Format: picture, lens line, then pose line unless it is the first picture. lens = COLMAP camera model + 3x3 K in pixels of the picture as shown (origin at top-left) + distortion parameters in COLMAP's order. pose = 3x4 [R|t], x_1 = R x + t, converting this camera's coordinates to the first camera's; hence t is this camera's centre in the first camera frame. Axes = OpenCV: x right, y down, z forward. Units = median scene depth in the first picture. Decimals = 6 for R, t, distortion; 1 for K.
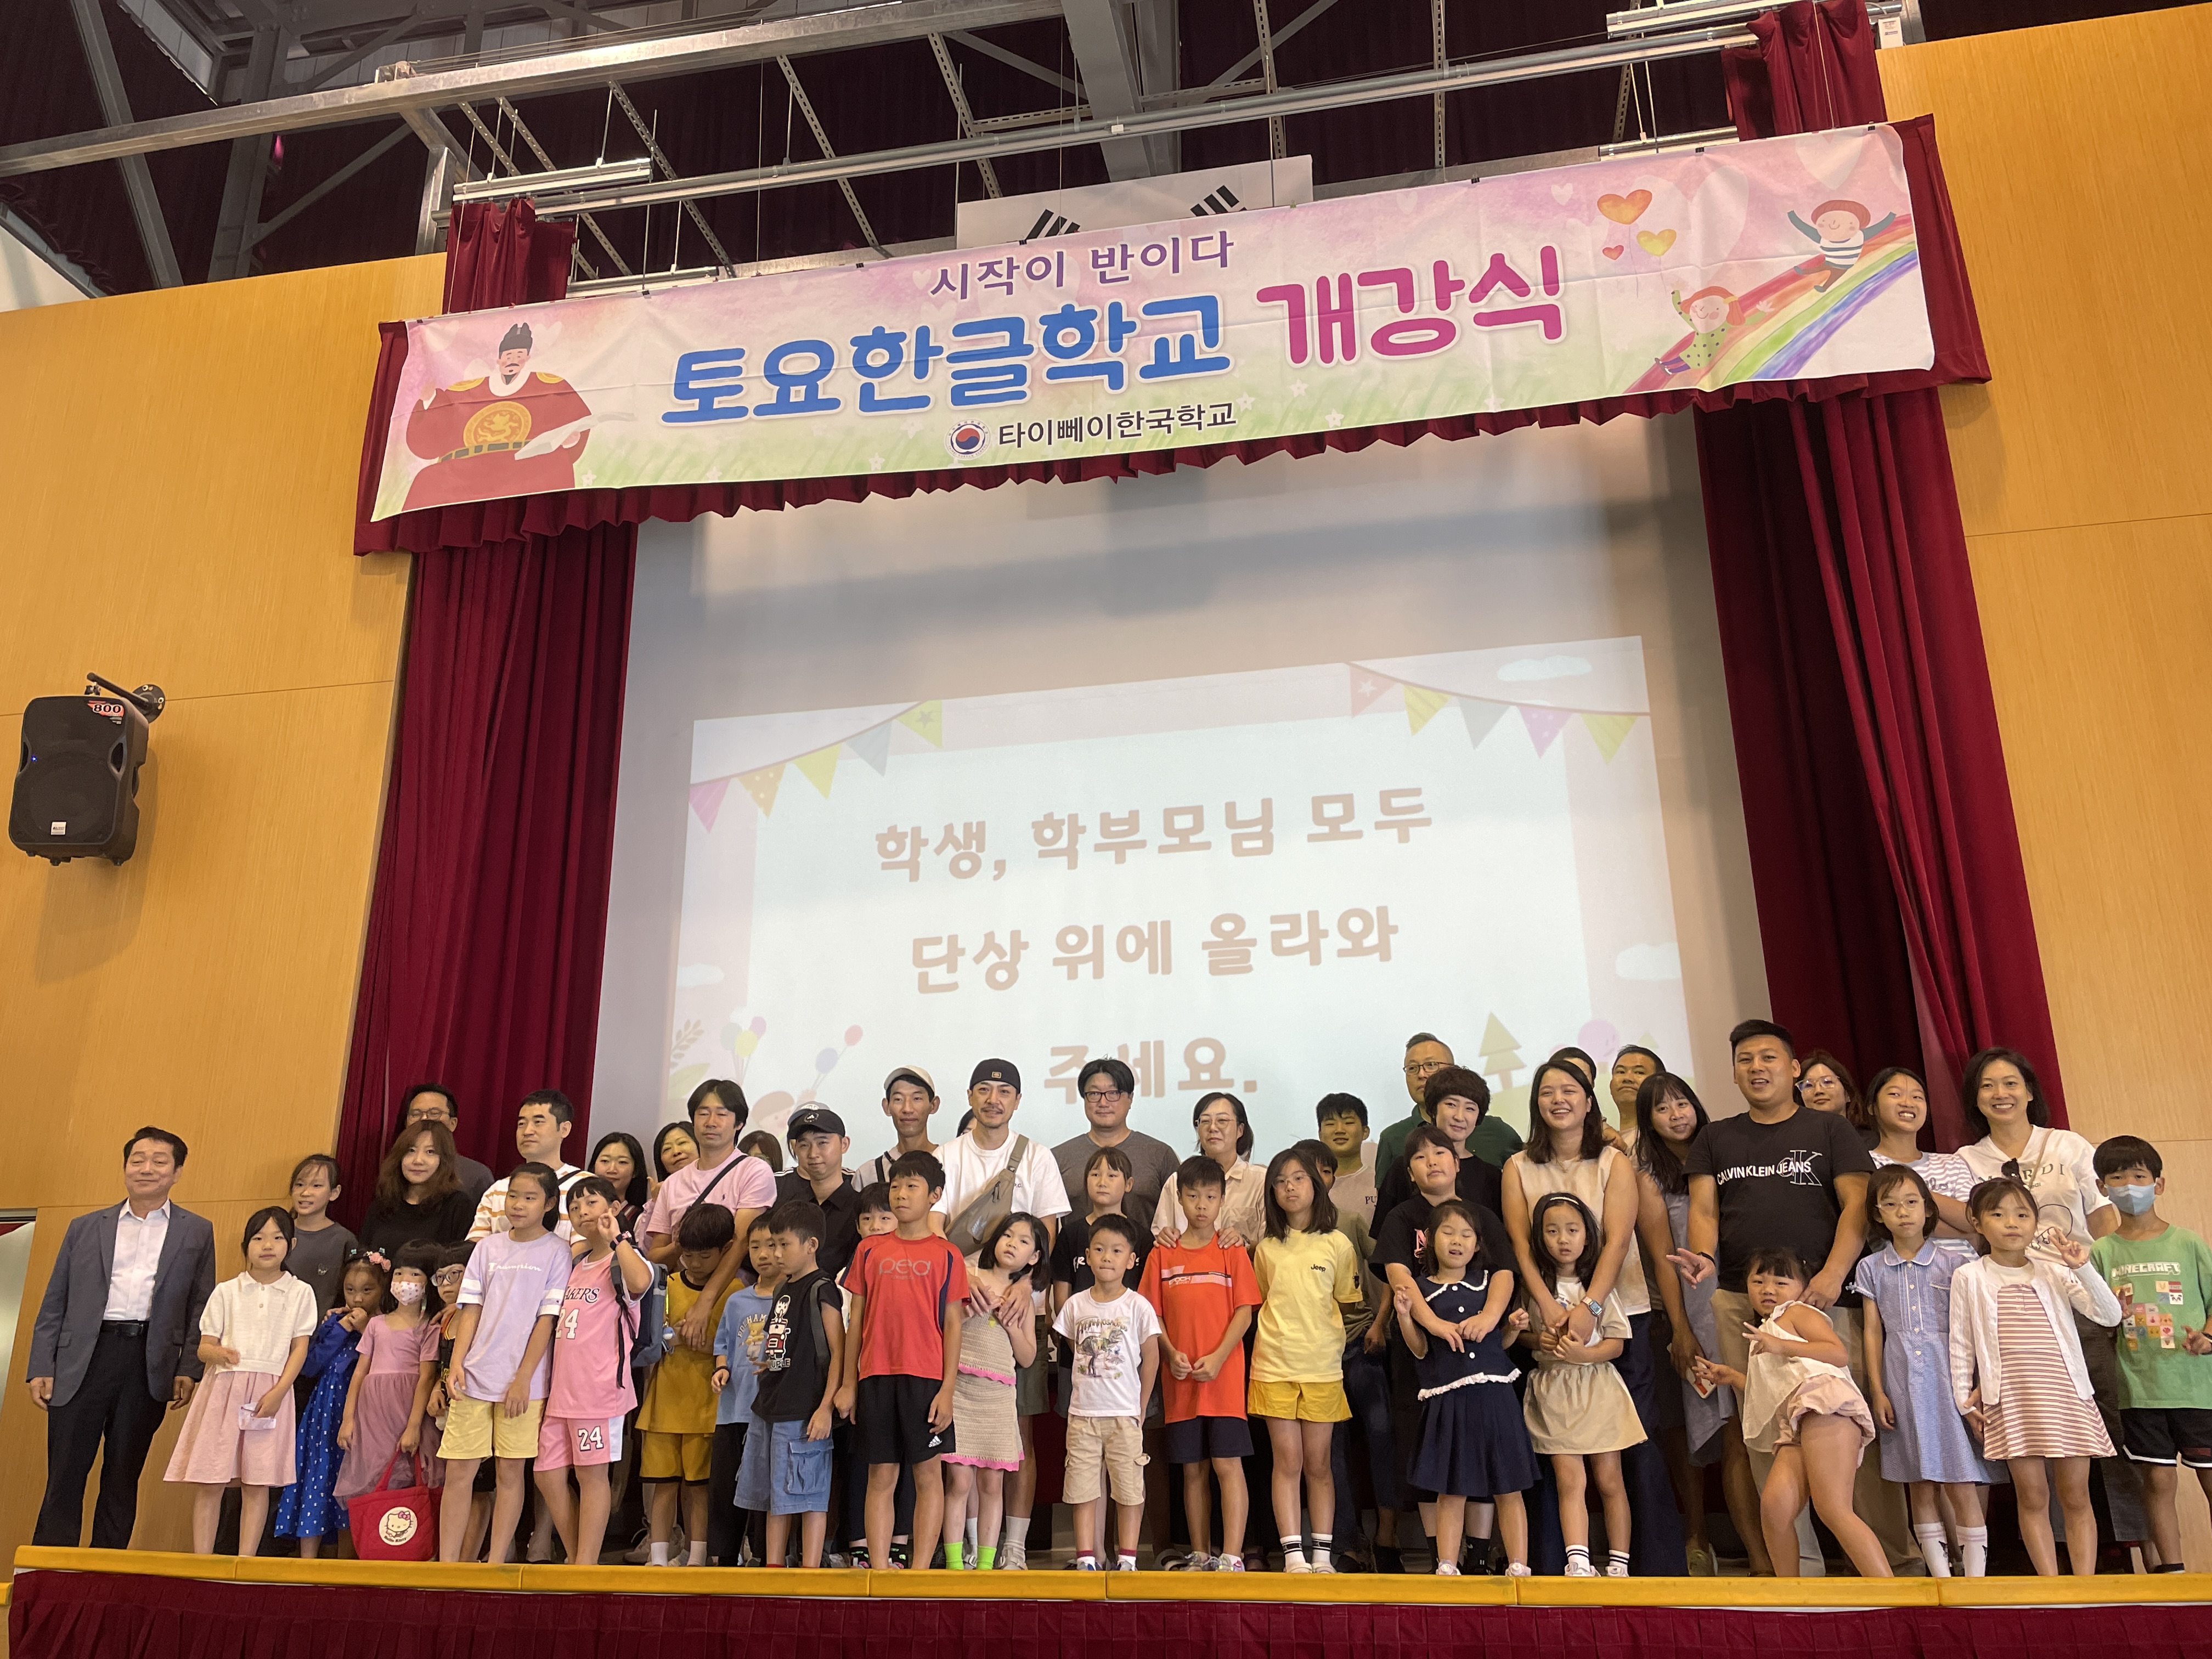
lens RADIAL K [[1764.5, 0, 1081.4], [0, 1764.5, 831.4], [0, 0, 1]] dist [0.044198, -0.065927]
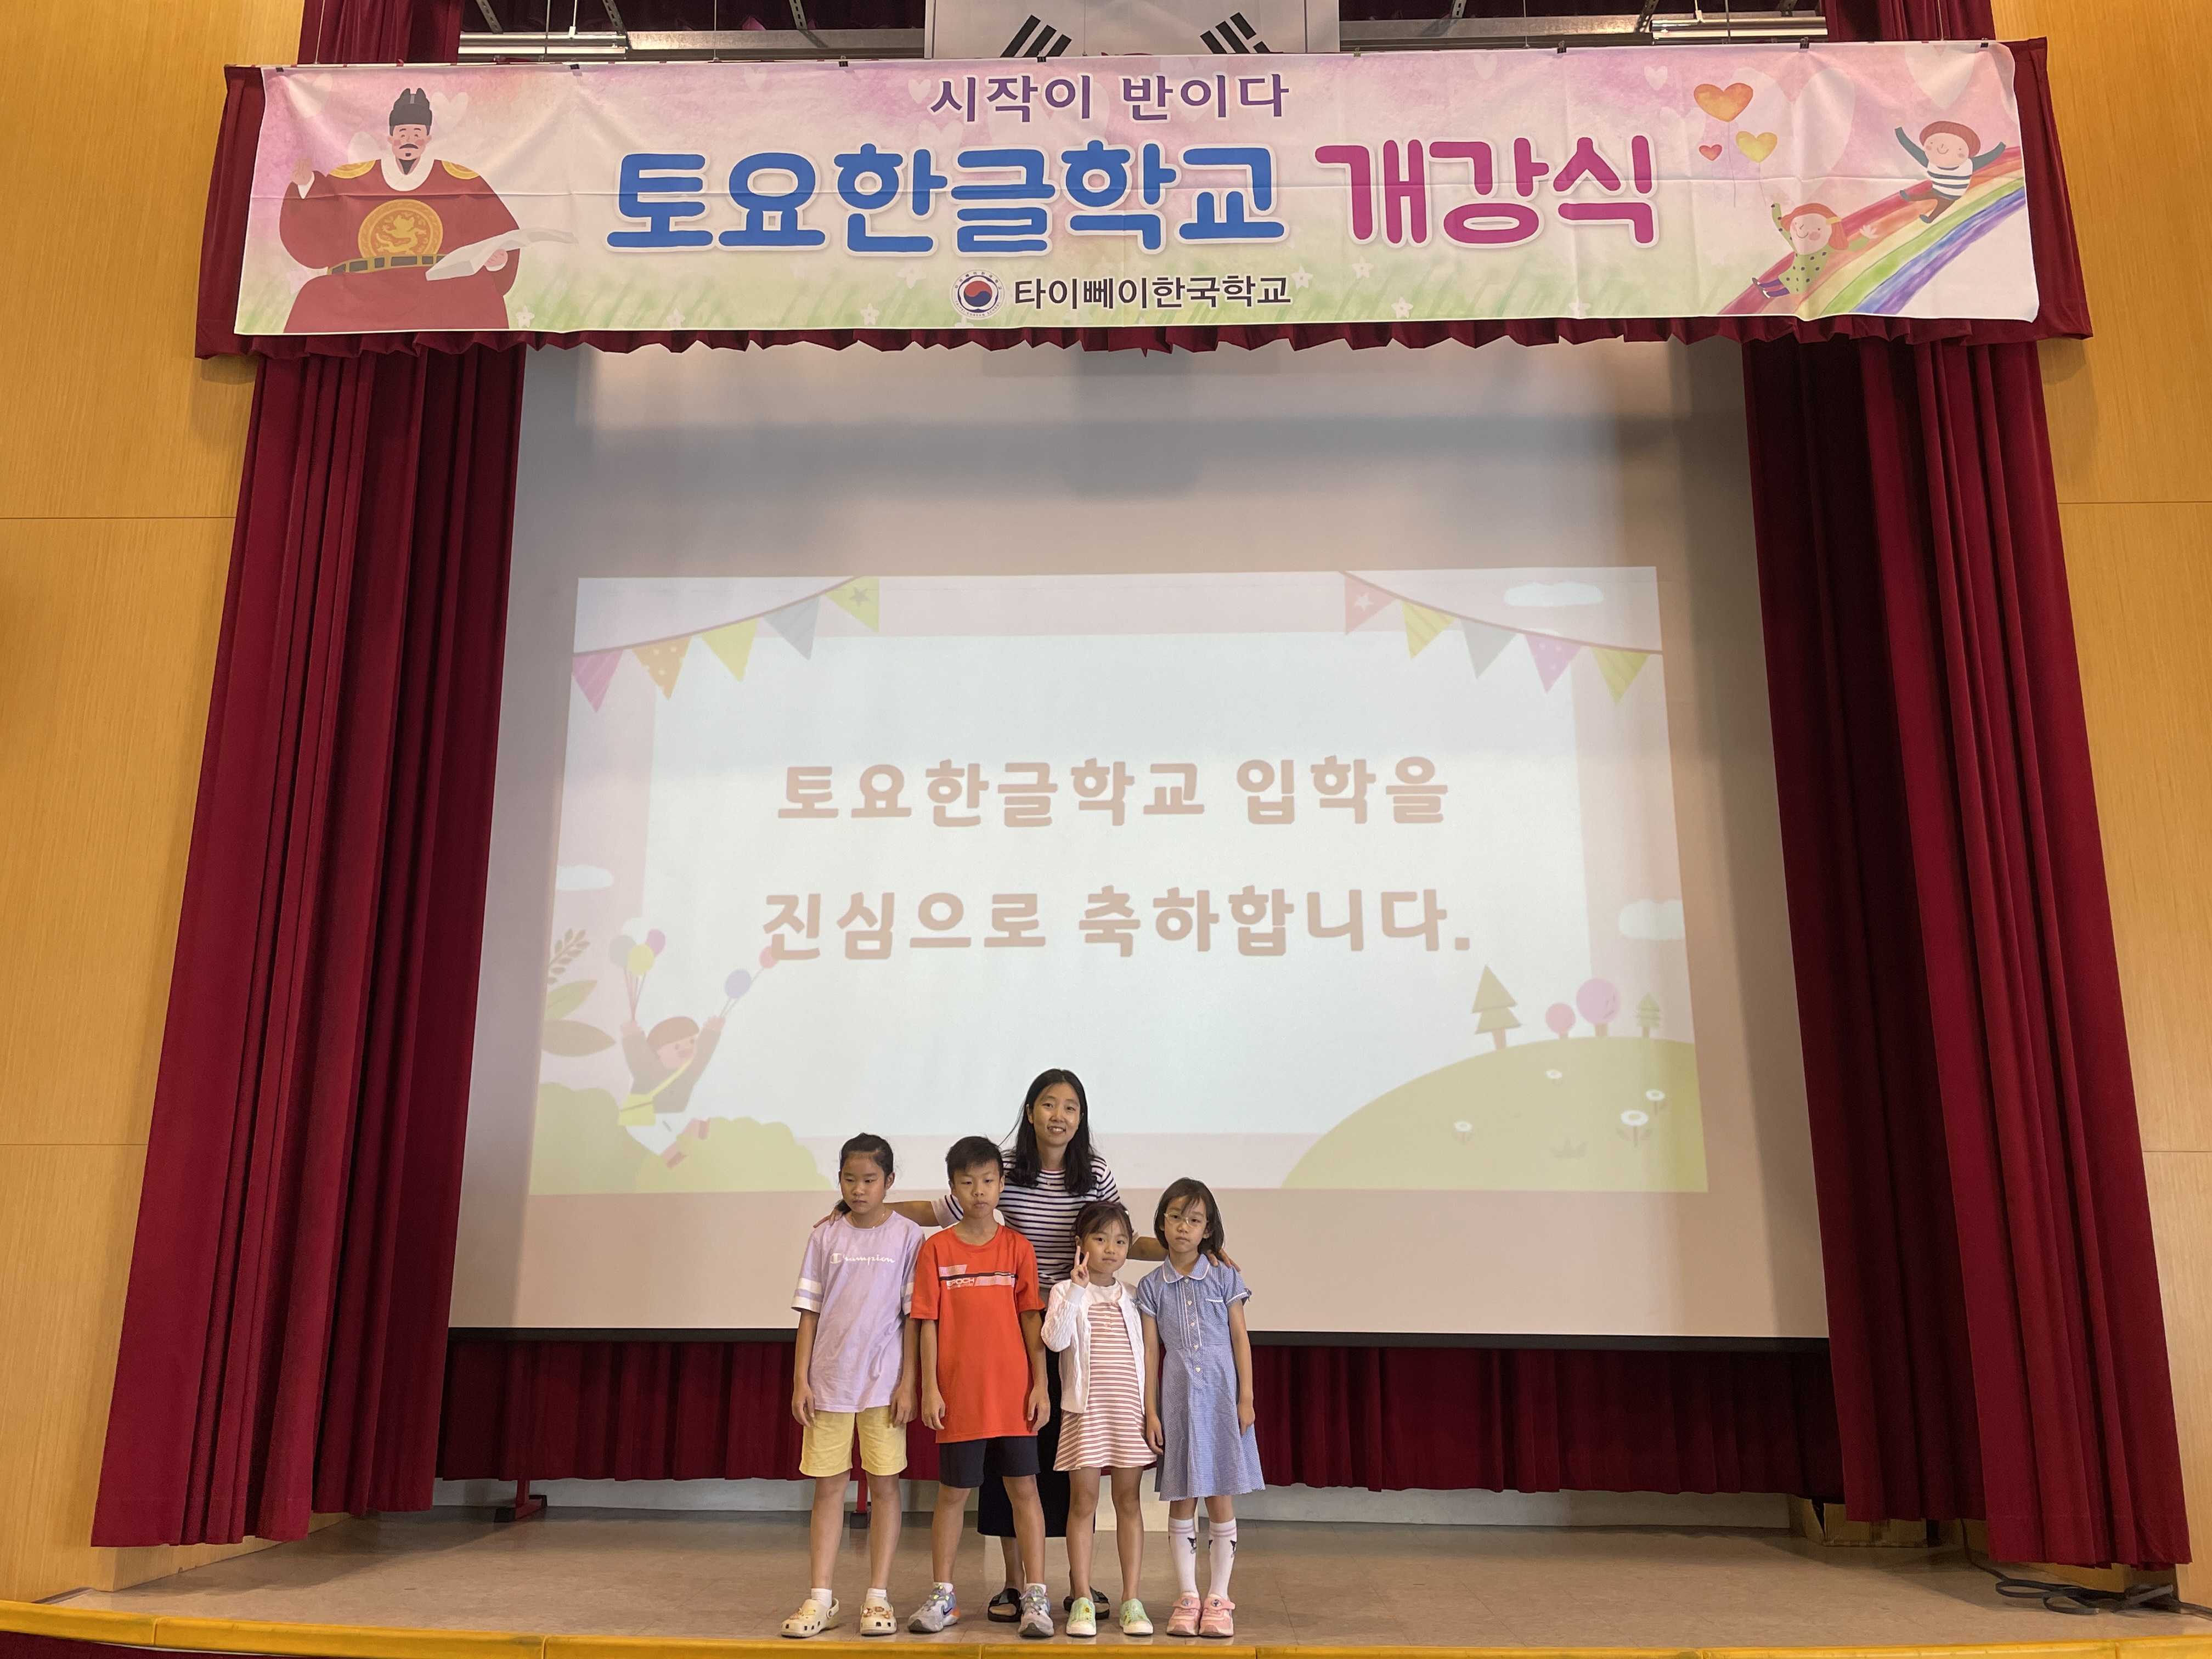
lens RADIAL K [[1863.2, 0, 1060.8], [0, 1863.2, 807.4], [0, 0, 1]] dist [0.048844, -0.074429]
pose [[0.985147, 0.048099, 0.164841, -0.162224], [-0.061350, 0.995198, 0.076265, -0.043340], [-0.160382, -0.085245, 0.983367, 0.077705]]
